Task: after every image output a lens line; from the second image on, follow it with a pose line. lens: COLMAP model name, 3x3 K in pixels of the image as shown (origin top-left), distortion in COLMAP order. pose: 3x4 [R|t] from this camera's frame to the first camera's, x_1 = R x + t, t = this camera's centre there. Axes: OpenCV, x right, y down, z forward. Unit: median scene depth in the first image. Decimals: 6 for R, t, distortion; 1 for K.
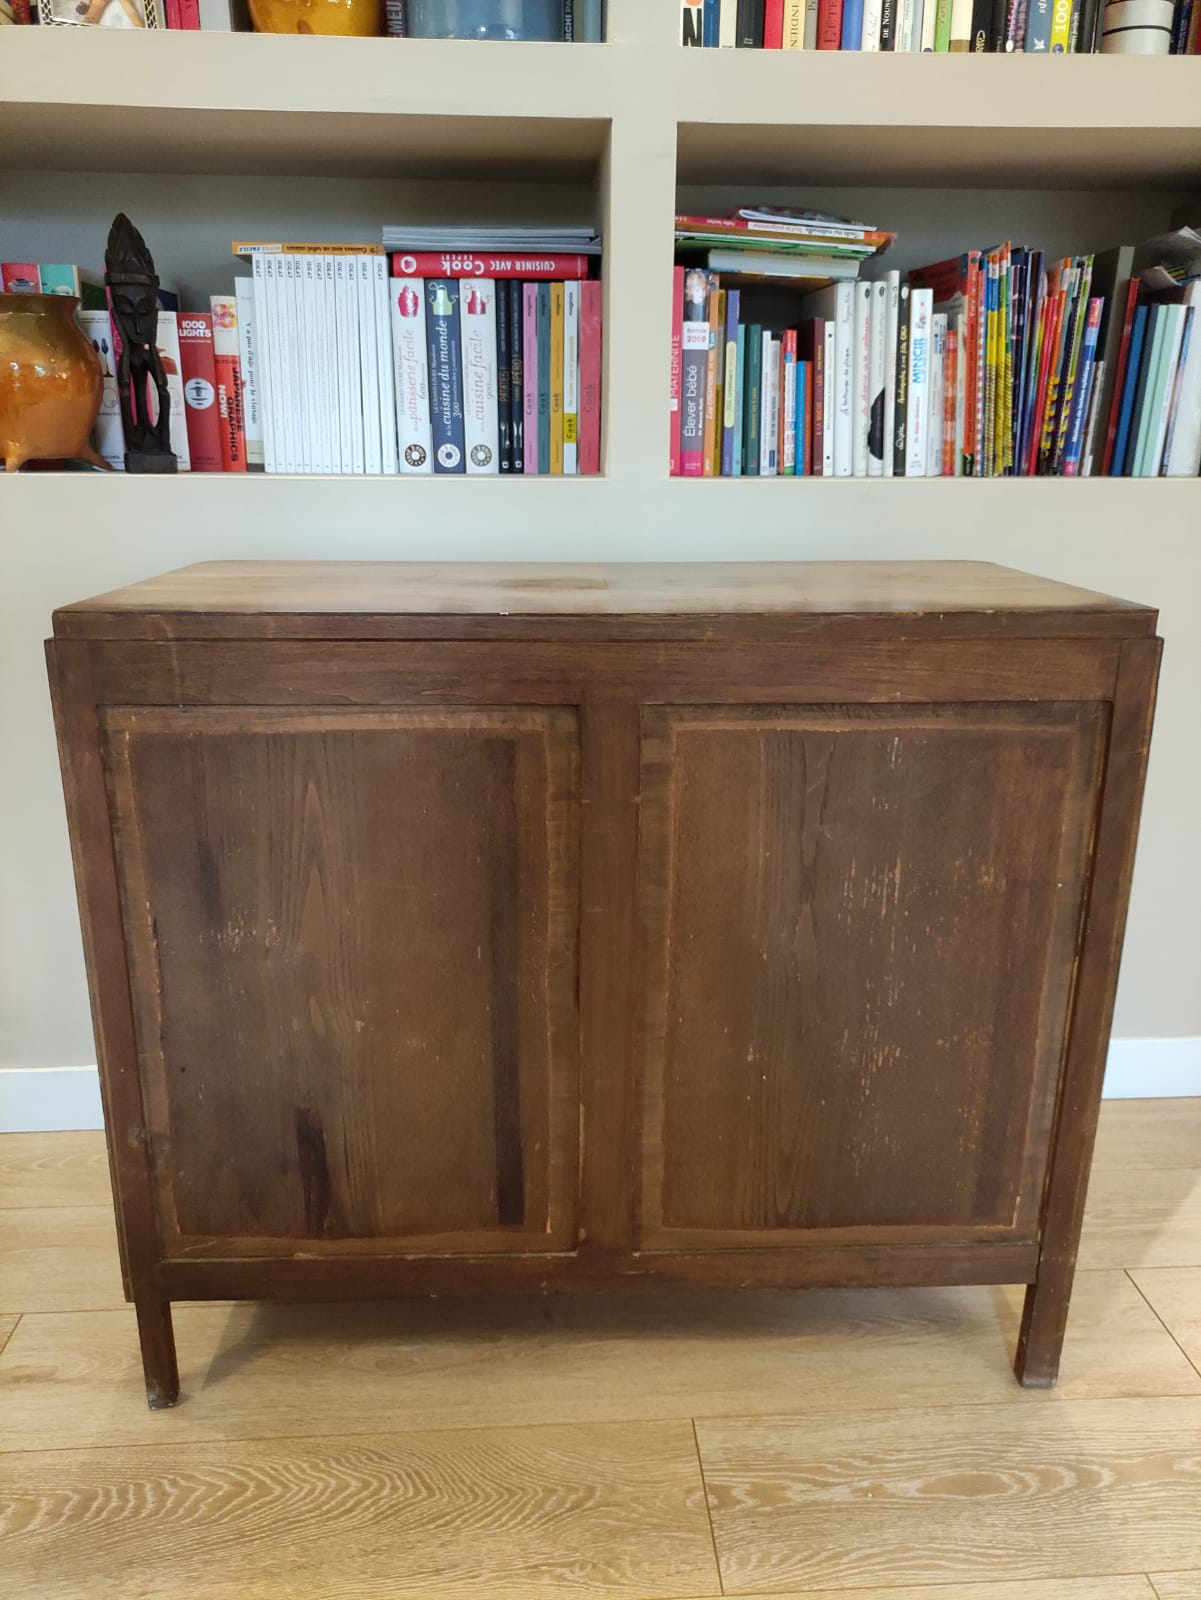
lens RADIAL K [[1185.7, 0, 604.3], [0, 1185.7, 806.0], [0, 0, 1]] dist [0.047913, -0.042933]
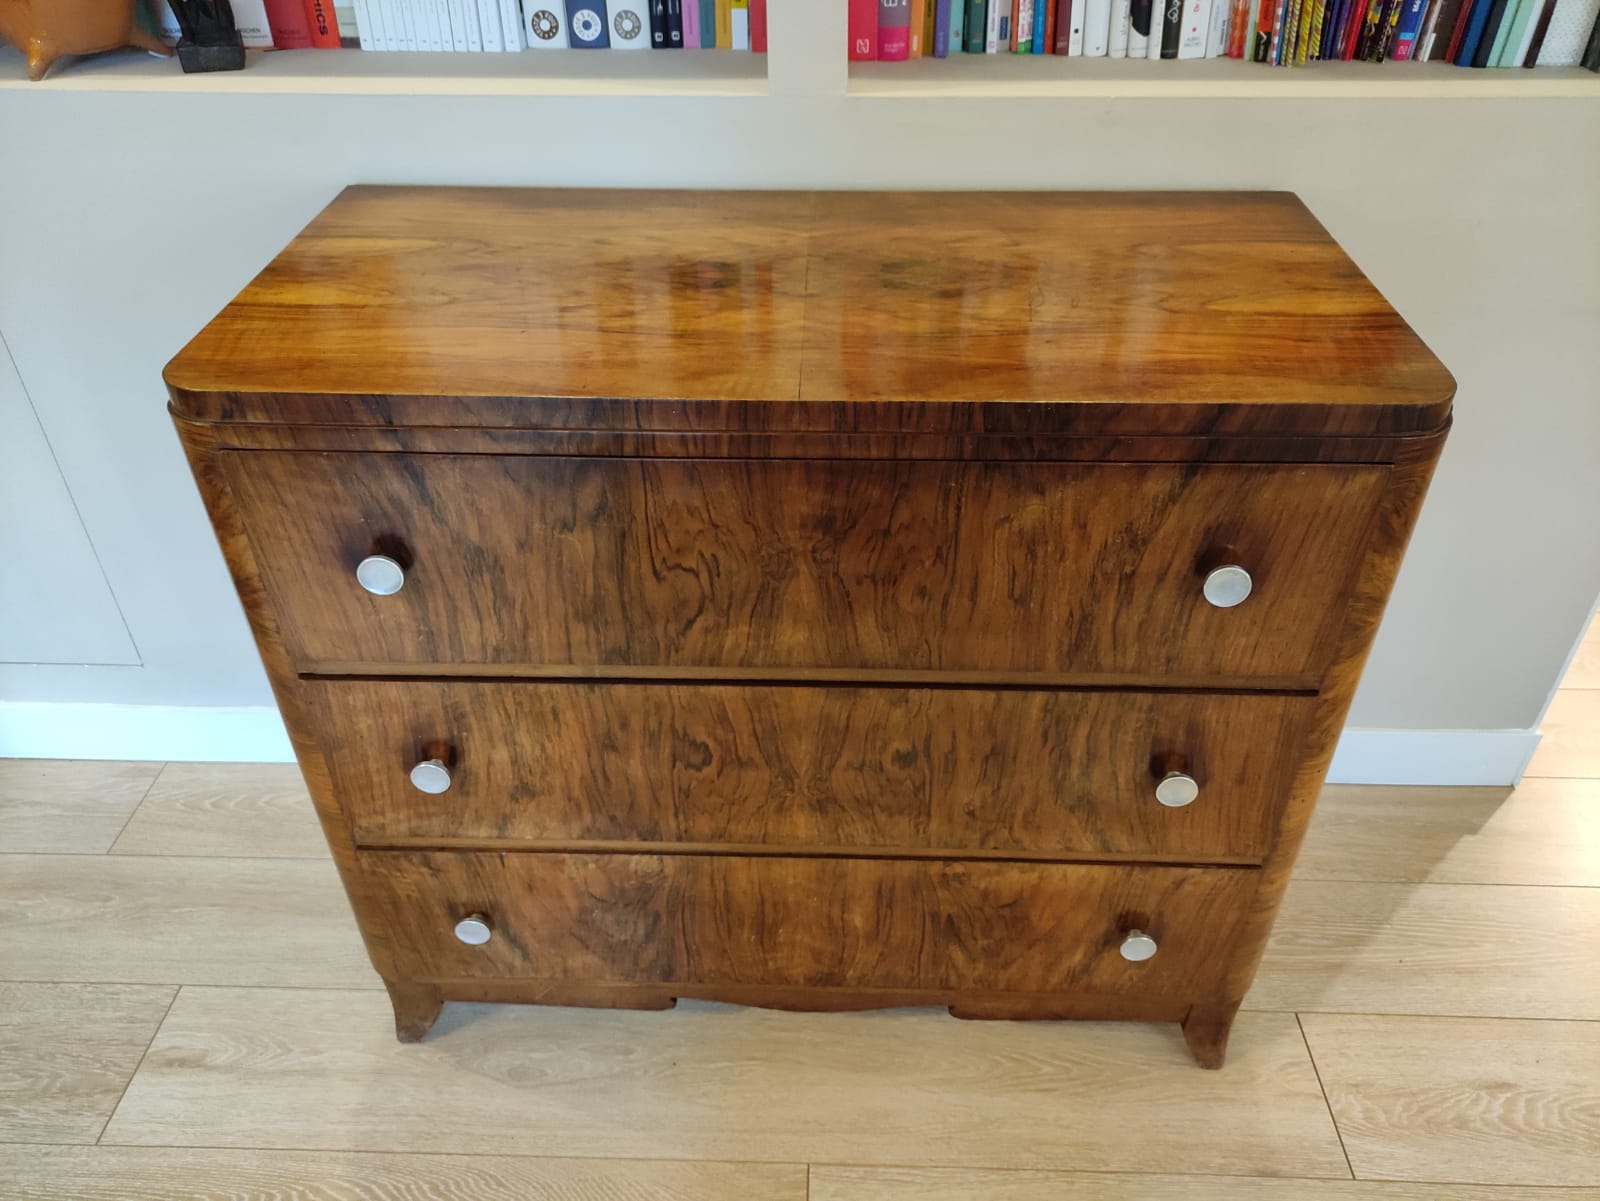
lens RADIAL K [[1185.7, 0, 797.5], [0, 1185.7, 594.6], [0, 0, 1]] dist [0.047913, -0.042933]
pose [[0.995062, 0.048180, -0.086774, 0.103118], [-0.018625, 0.949387, 0.313556, -0.203766], [0.097489, -0.310392, 0.945597, 0.162469]]
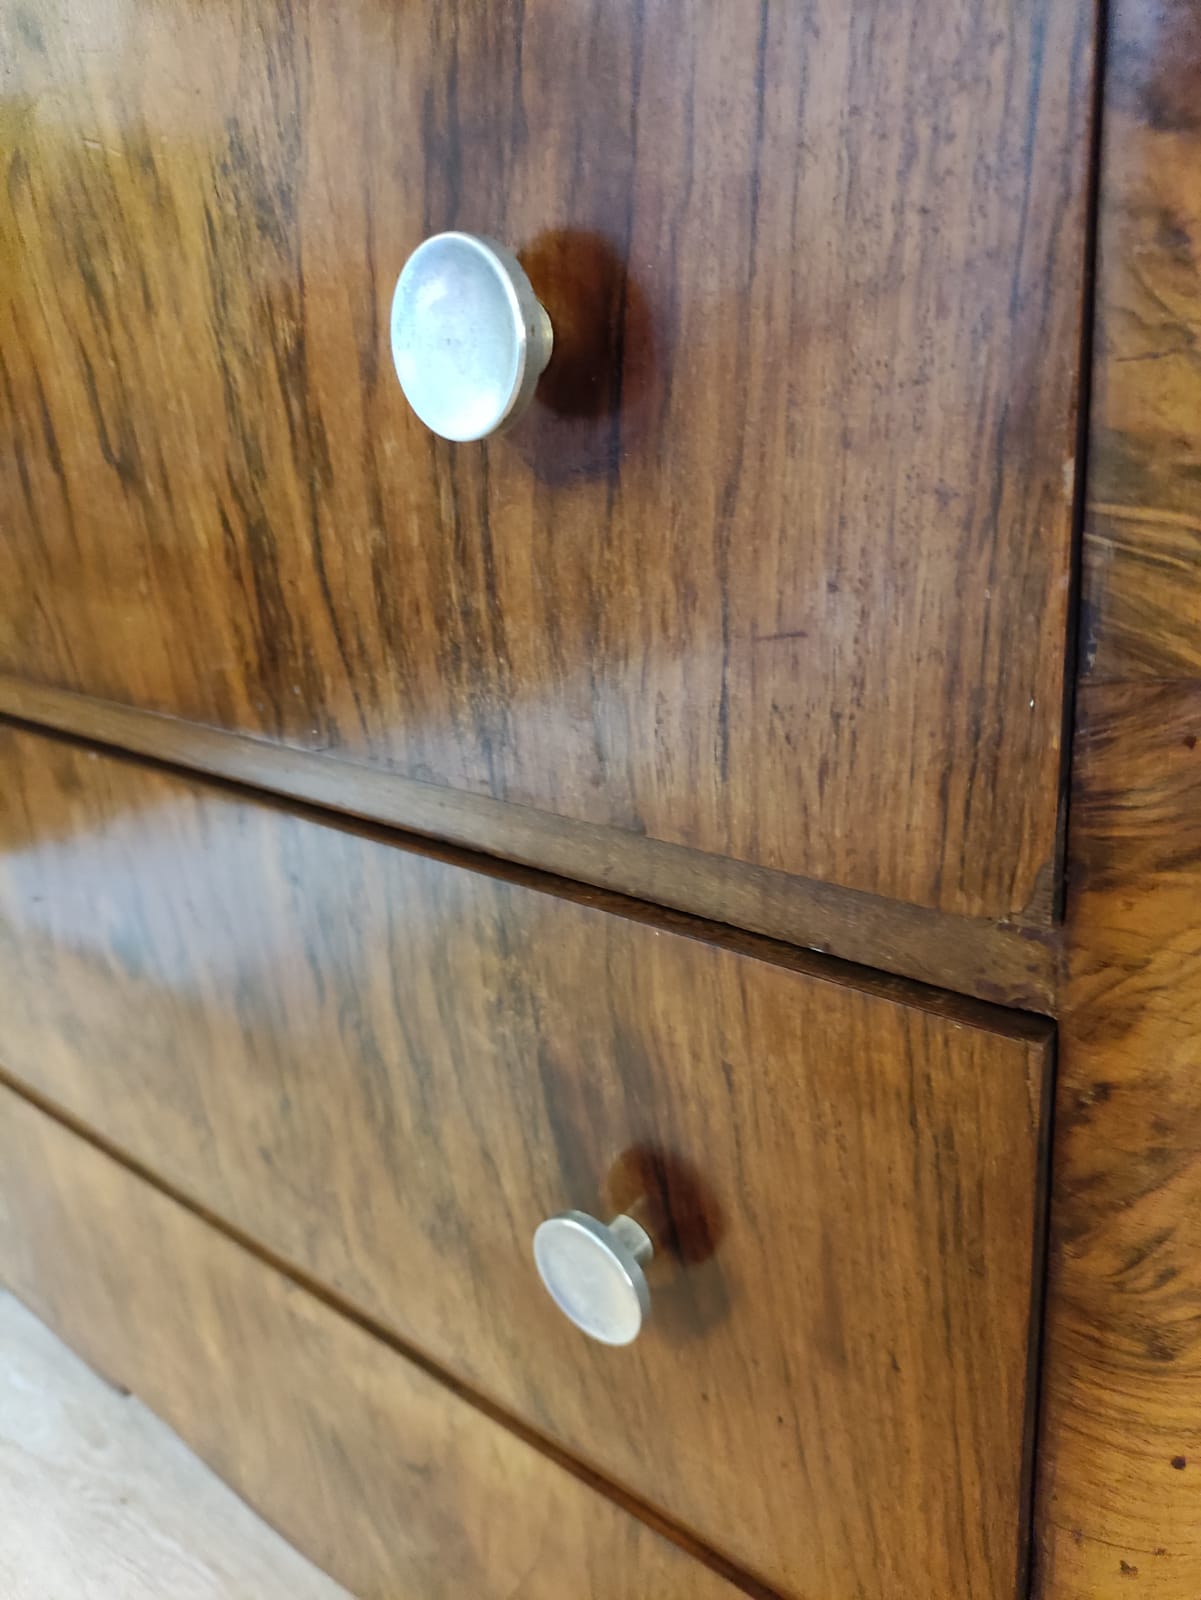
lens RADIAL K [[1185.7, 0, 633.7], [0, 1185.7, 784.2], [0, 0, 1]] dist [0.047913, -0.042933]
pose [[0.745605, 0.191702, -0.638219, 0.372284], [-0.118755, 0.980622, 0.155814, -0.002799], [0.655722, -0.040384, 0.753922, 0.642798]]
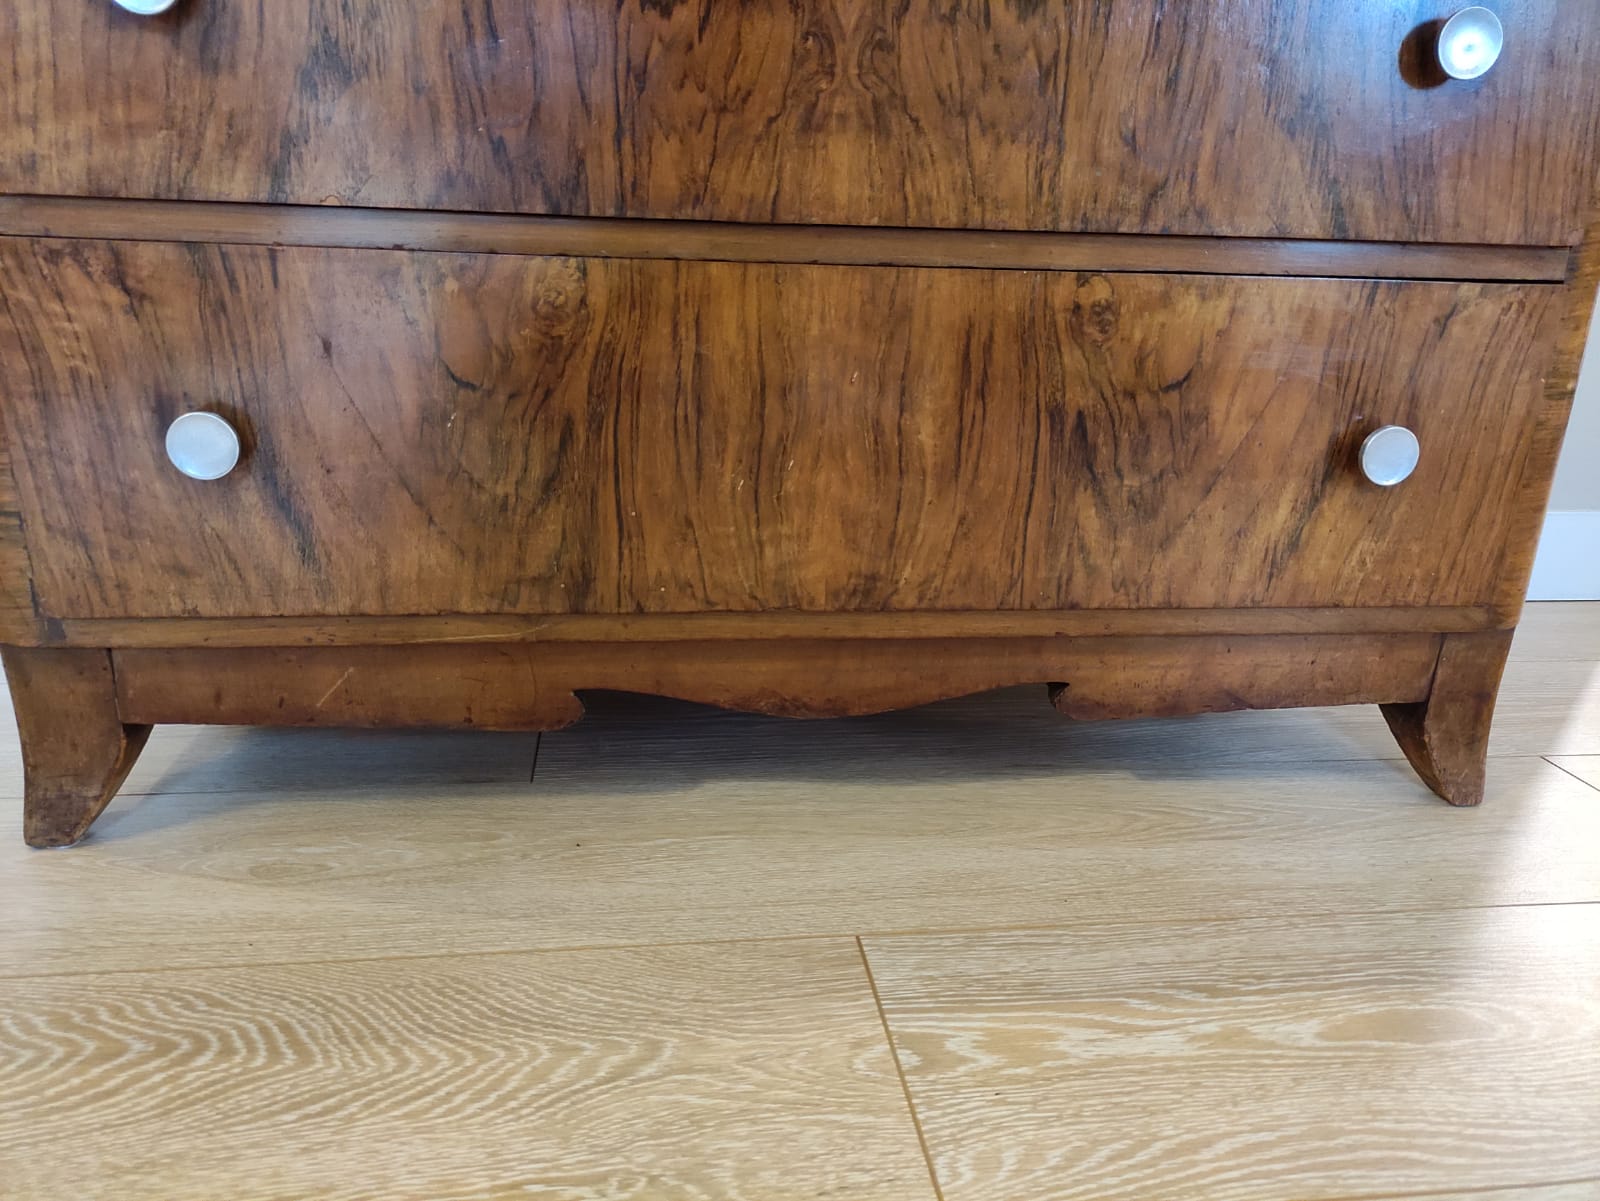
lens RADIAL K [[1185.7, 0, 798.4], [0, 1185.7, 597.1], [0, 0, 1]] dist [0.047913, -0.042933]
pose [[0.997417, 0.007800, 0.071400, 0.008262], [-0.007415, 0.999957, -0.005656, 0.295198], [-0.071441, 0.005112, 0.997432, 0.390755]]
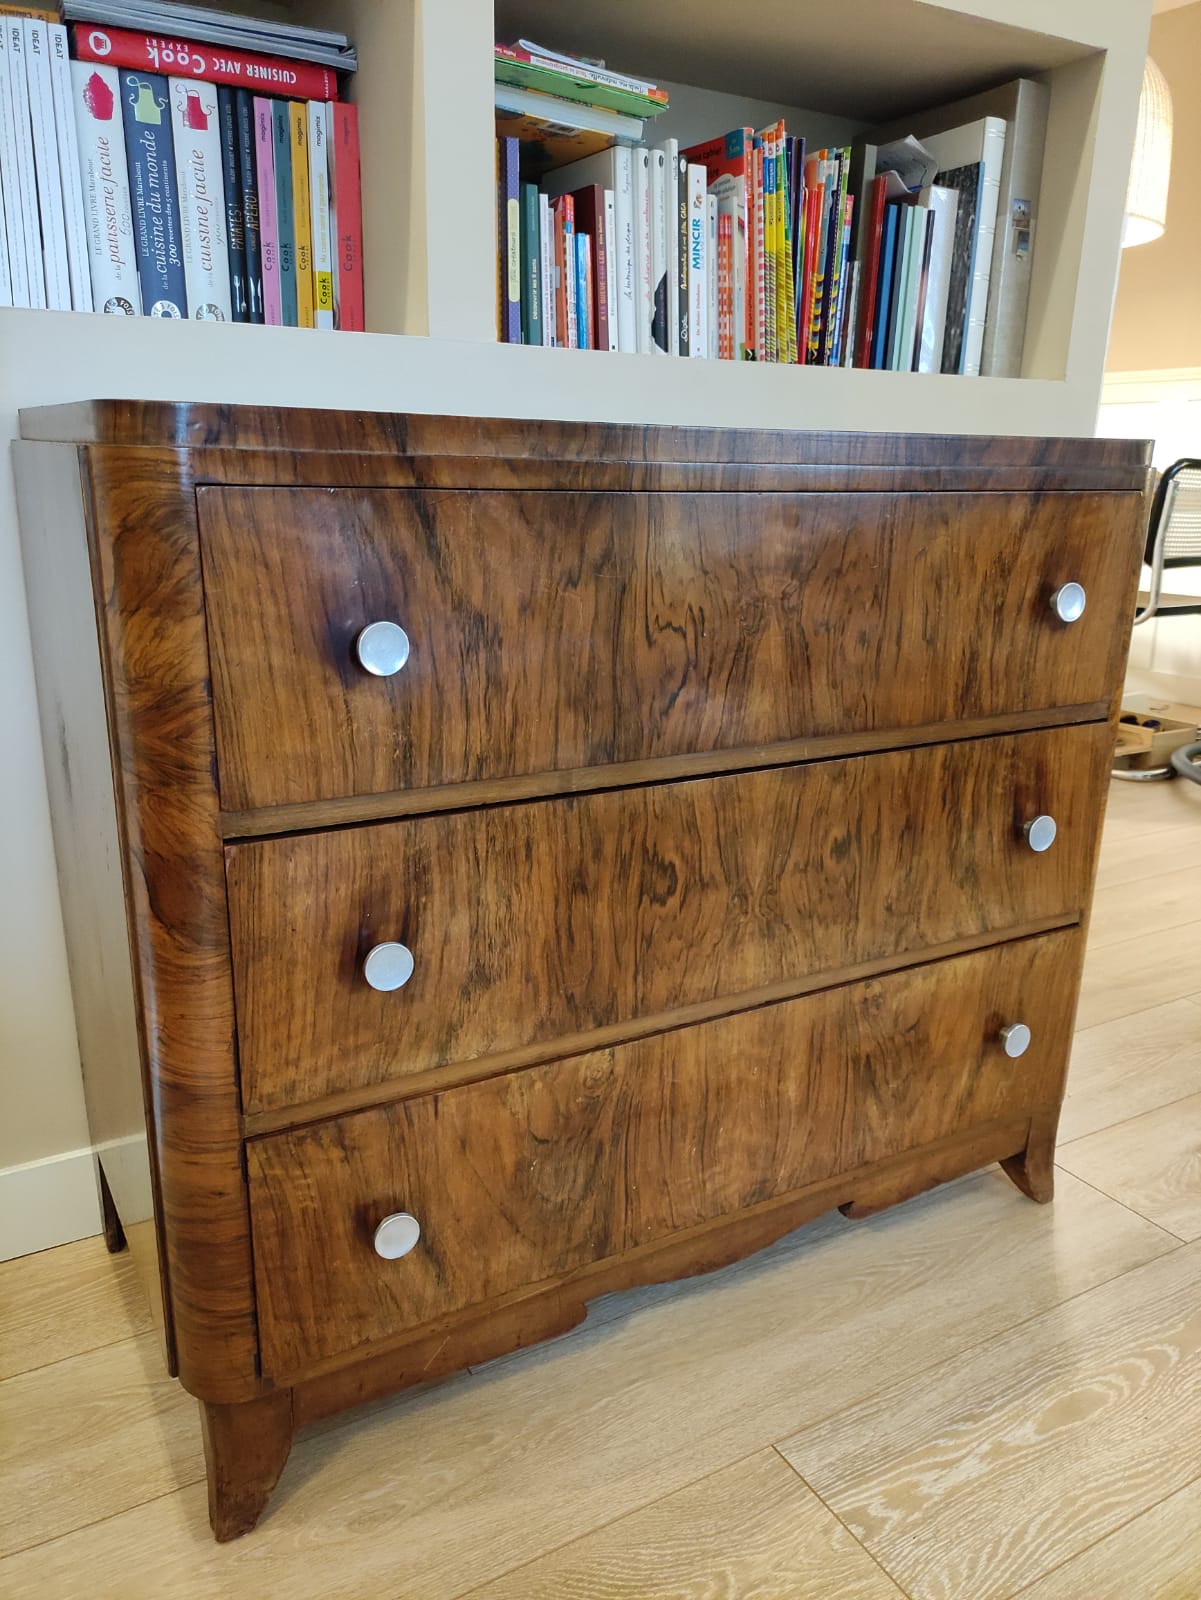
lens RADIAL K [[1185.7, 0, 601.0], [0, 1185.7, 798.3], [0, 0, 1]] dist [0.047913, -0.042933]
pose [[0.895804, -0.111596, 0.430211, -0.293732], [0.126207, 0.991989, -0.005474, 0.053170], [-0.426154, 0.059200, 0.902712, 0.231191]]
